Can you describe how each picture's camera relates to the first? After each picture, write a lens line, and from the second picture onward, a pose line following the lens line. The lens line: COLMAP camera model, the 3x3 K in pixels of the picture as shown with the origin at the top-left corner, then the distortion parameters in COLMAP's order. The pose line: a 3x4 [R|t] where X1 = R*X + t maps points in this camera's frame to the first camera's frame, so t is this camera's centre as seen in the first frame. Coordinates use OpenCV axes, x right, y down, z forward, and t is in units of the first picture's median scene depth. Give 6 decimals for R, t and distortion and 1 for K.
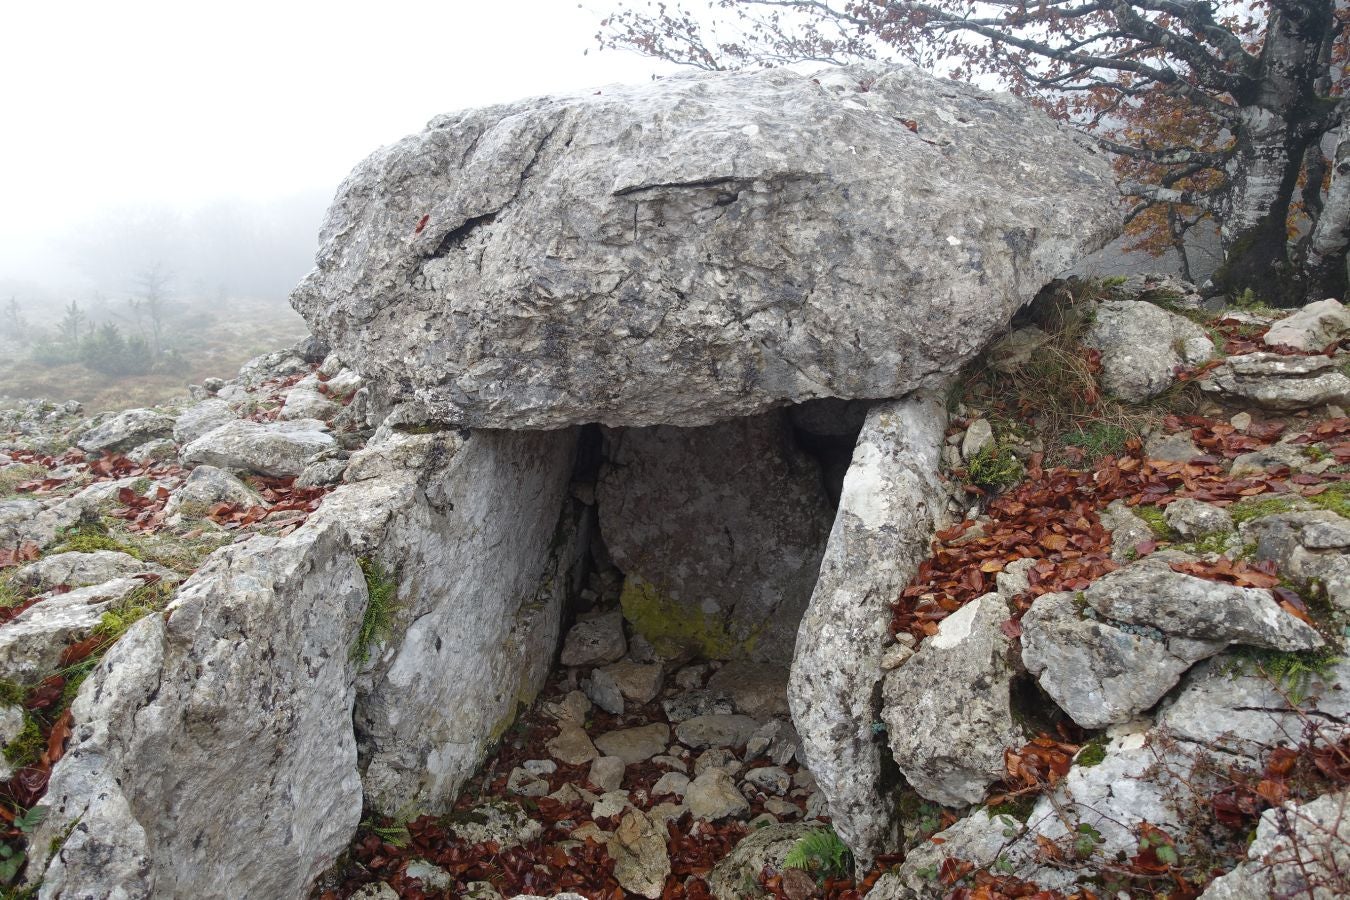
lens RADIAL K [[932.0, 0, 678.2], [0, 932.0, 448.6], [0, 0, 1]] dist [-0.003221, 0.004472]
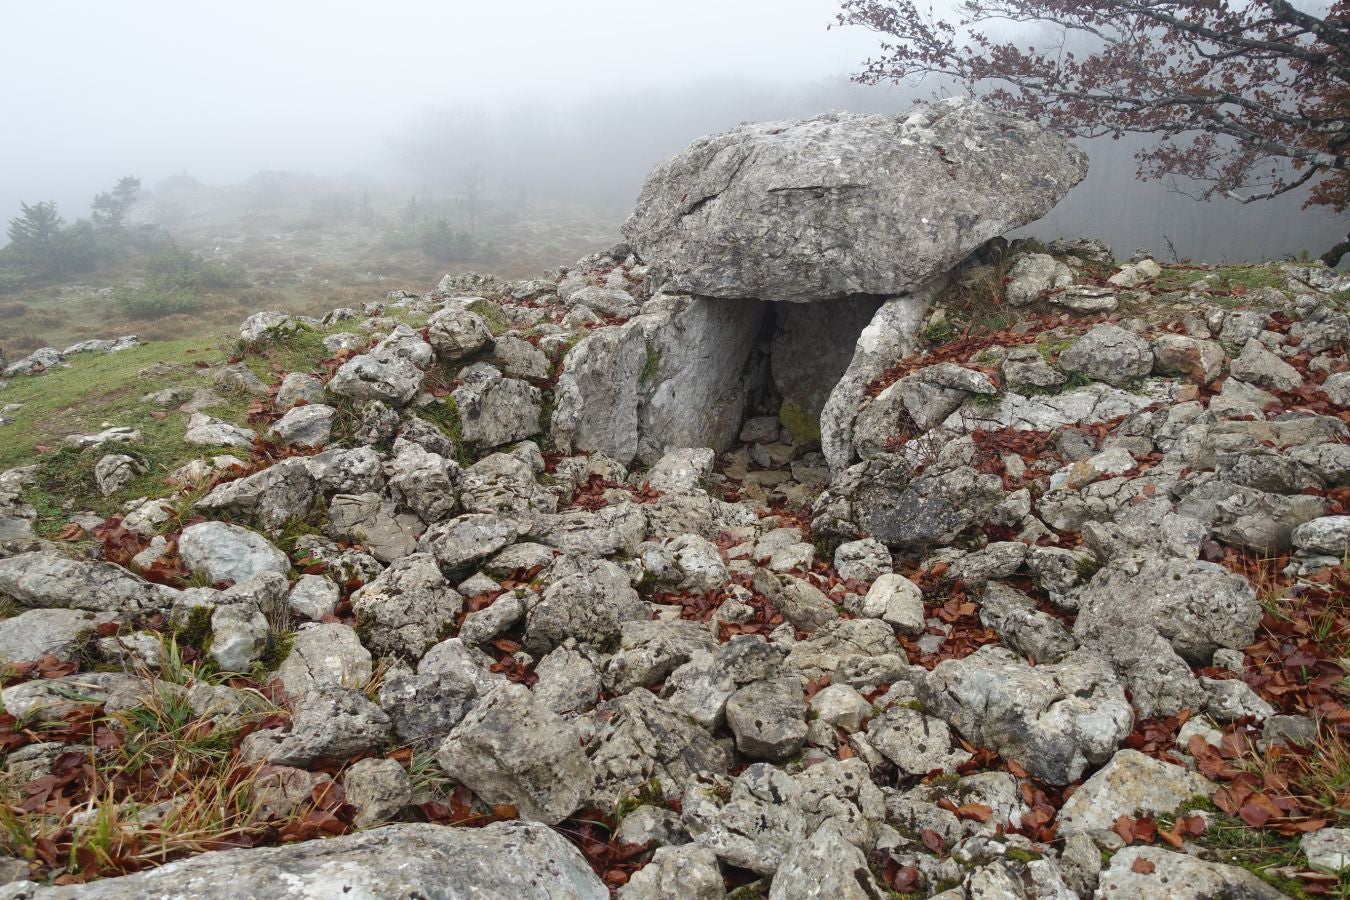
lens RADIAL K [[932.0, 0, 677.3], [0, 932.0, 450.7], [0, 0, 1]] dist [-0.003221, 0.004472]
pose [[0.959081, 0.114808, -0.258810, 0.352290], [-0.090171, 0.990357, 0.105174, 0.117478], [0.268389, -0.077534, 0.960185, -1.175493]]
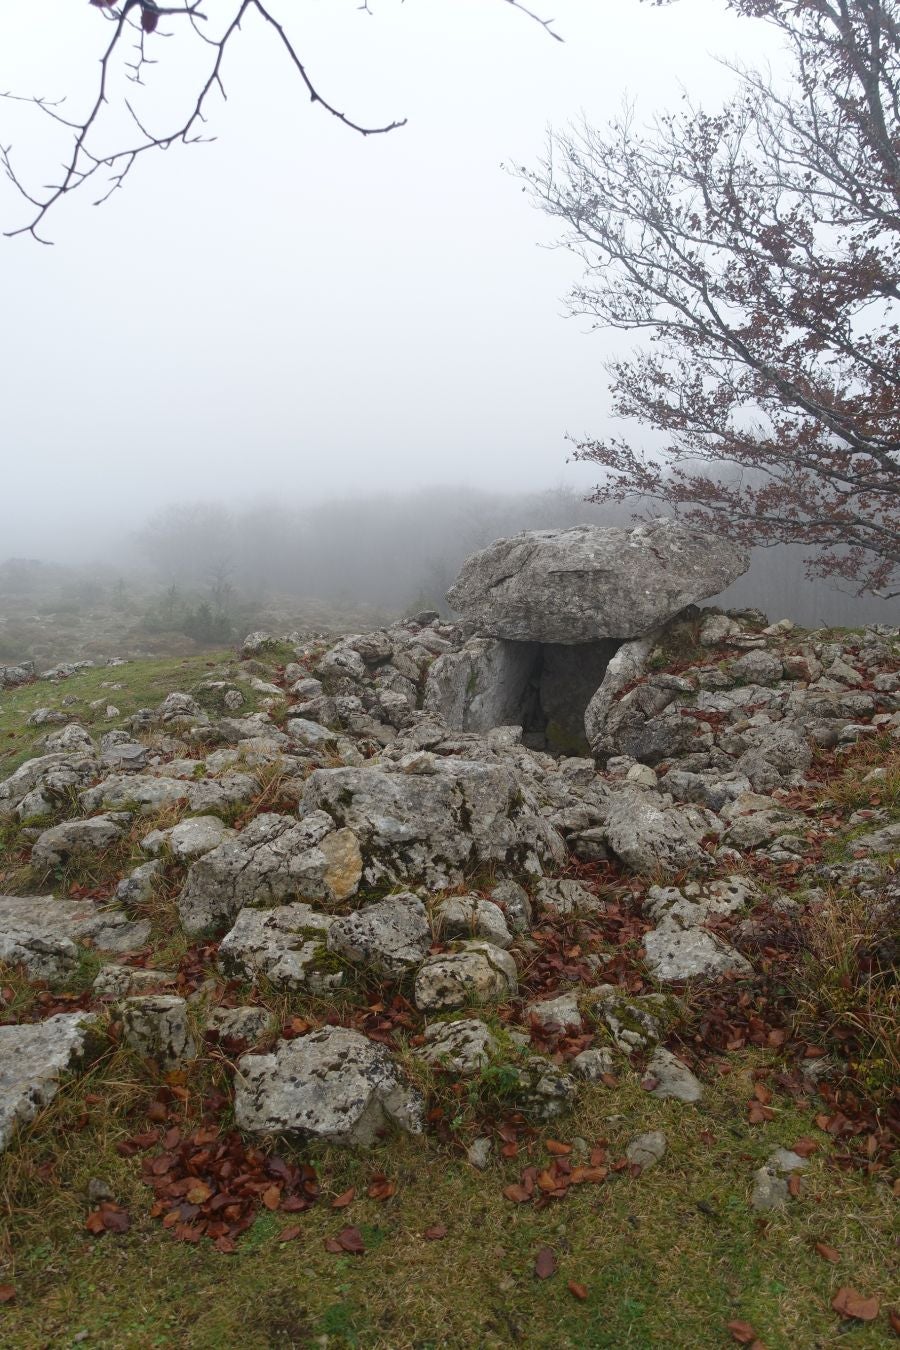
lens RADIAL K [[932.0, 0, 449.5], [0, 932.0, 677.4], [0, 0, 1]] dist [-0.003221, 0.004472]
pose [[0.971824, 0.084709, -0.219960, 0.355440], [-0.103939, 0.991571, -0.077356, 0.403425], [0.211554, 0.098039, 0.972437, -2.320845]]
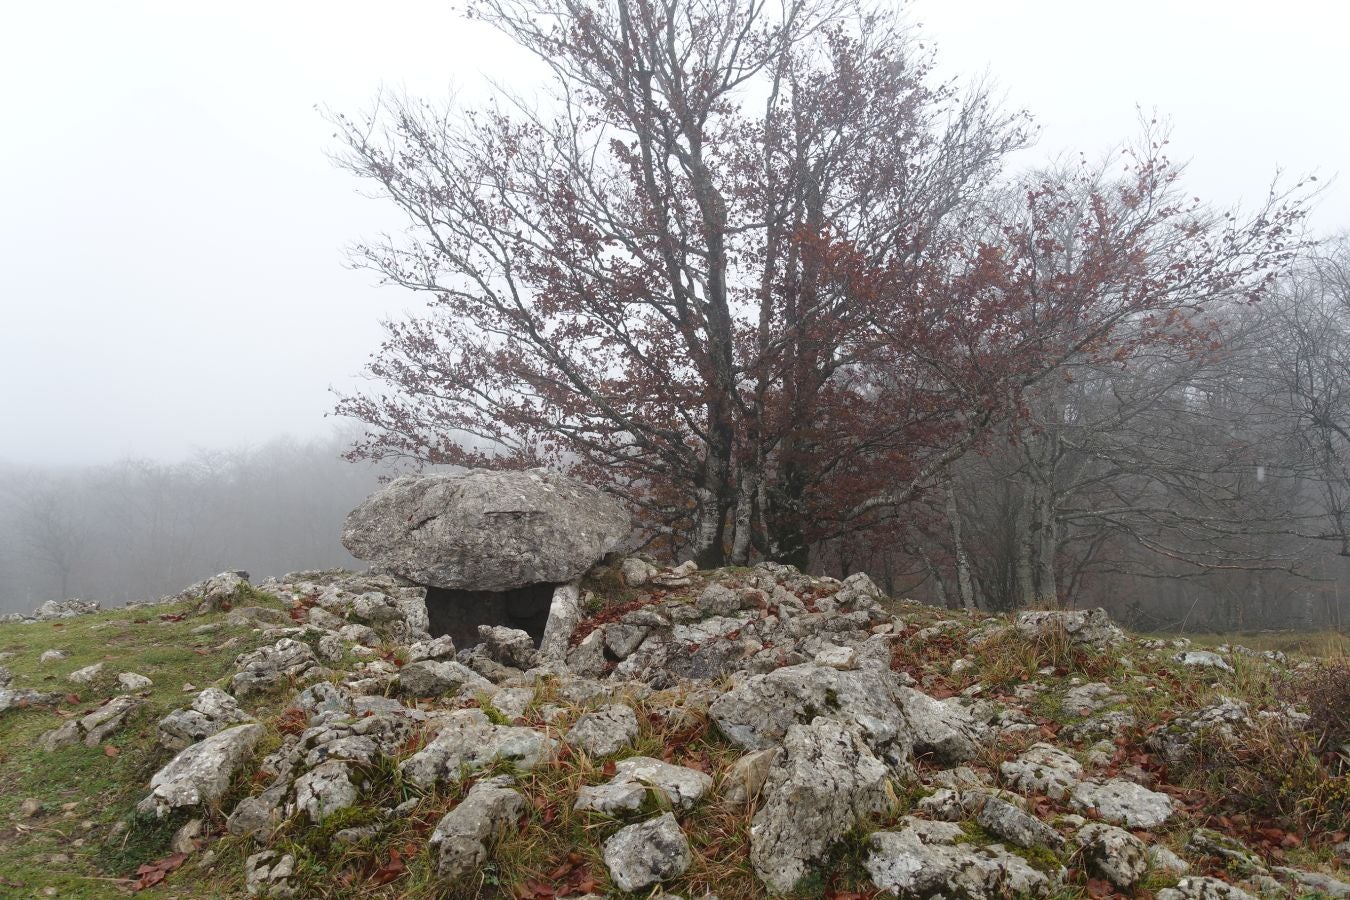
lens RADIAL K [[932.0, 0, 677.7], [0, 932.0, 444.1], [0, 0, 1]] dist [-0.003221, 0.004472]
pose [[0.898043, 0.105218, 0.427139, -0.840359], [0.045231, 0.943744, -0.327570, 0.567471], [-0.437576, 0.313492, 0.842763, -2.017632]]
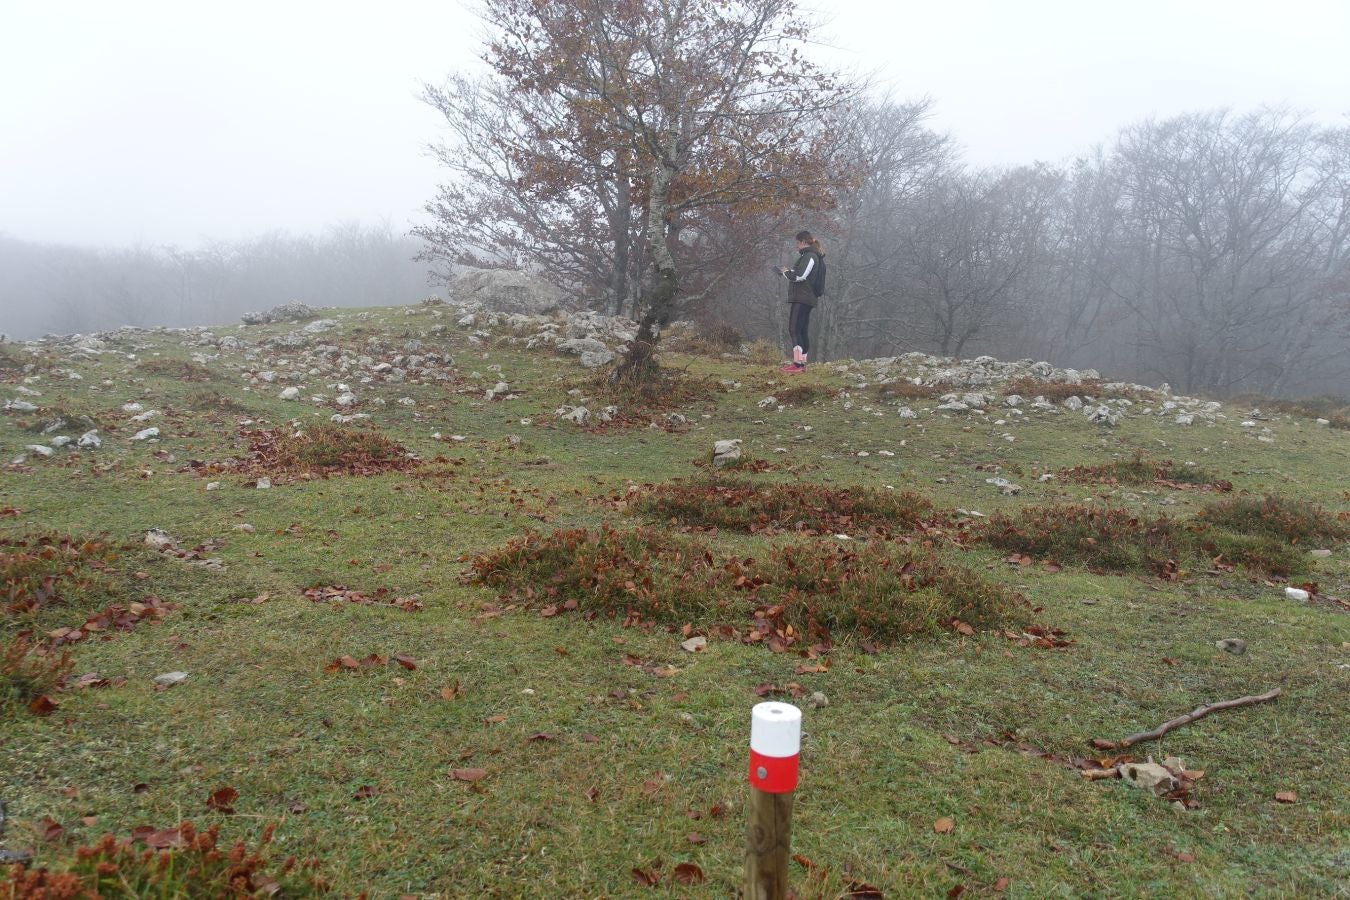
lens RADIAL K [[932.0, 0, 670.0], [0, 932.0, 461.2], [0, 0, 1]] dist [-0.003221, 0.004472]
pose [[0.879784, 0.060215, 0.471545, -2.517263], [-0.003596, 0.992760, -0.120063, 2.212695], [-0.475360, 0.103934, 0.873631, -6.637514]]
